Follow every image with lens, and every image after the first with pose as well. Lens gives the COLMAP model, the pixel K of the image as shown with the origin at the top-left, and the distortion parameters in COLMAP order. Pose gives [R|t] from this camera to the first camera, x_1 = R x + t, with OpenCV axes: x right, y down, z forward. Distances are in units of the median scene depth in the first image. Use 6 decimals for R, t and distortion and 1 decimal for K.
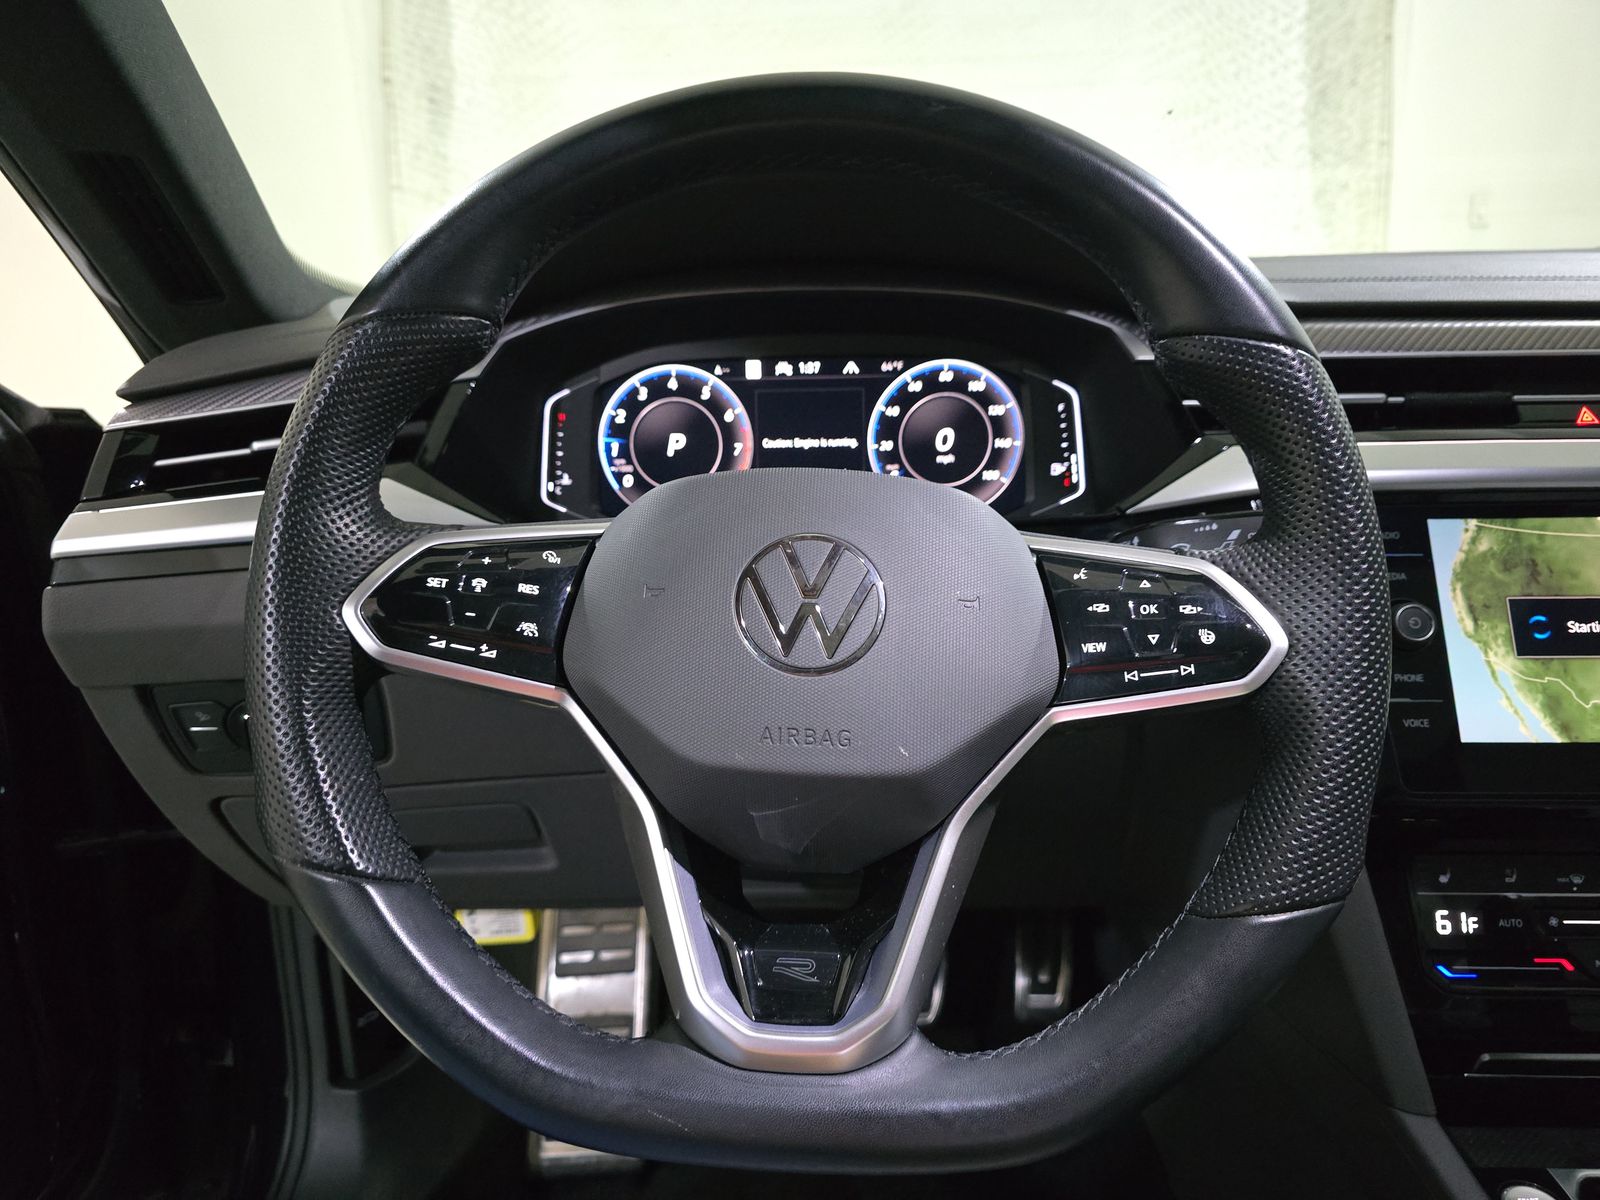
lens RADIAL K [[1036.8, 0, 789.1], [0, 1036.8, 599.1], [0, 0, 1]] dist [0.004556, -0.024018]
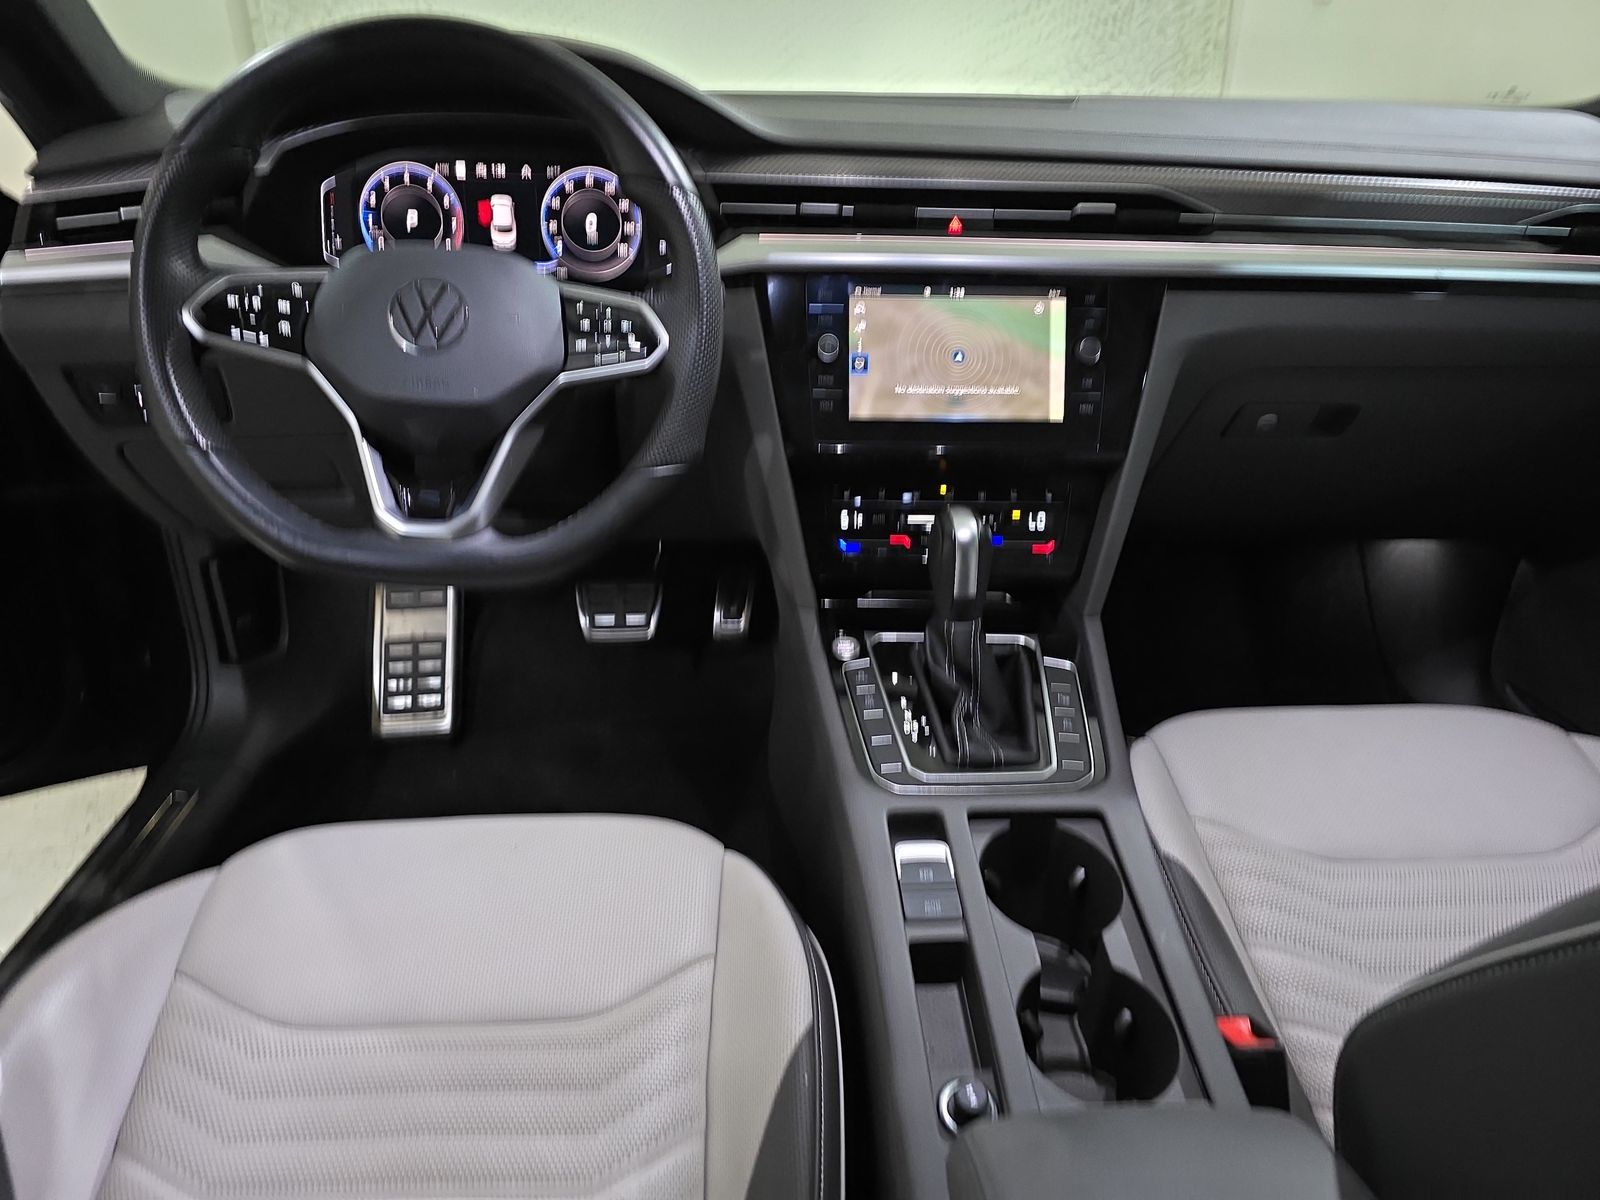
lens RADIAL K [[1036.8, 0, 807.6], [0, 1036.8, 599.9], [0, 0, 1]] dist [0.004556, -0.024018]
pose [[0.995327, 0.005031, 0.096429, 0.355582], [-0.026023, 0.975668, 0.217702, 0.053483], [-0.092987, -0.219195, 0.971240, -0.712367]]
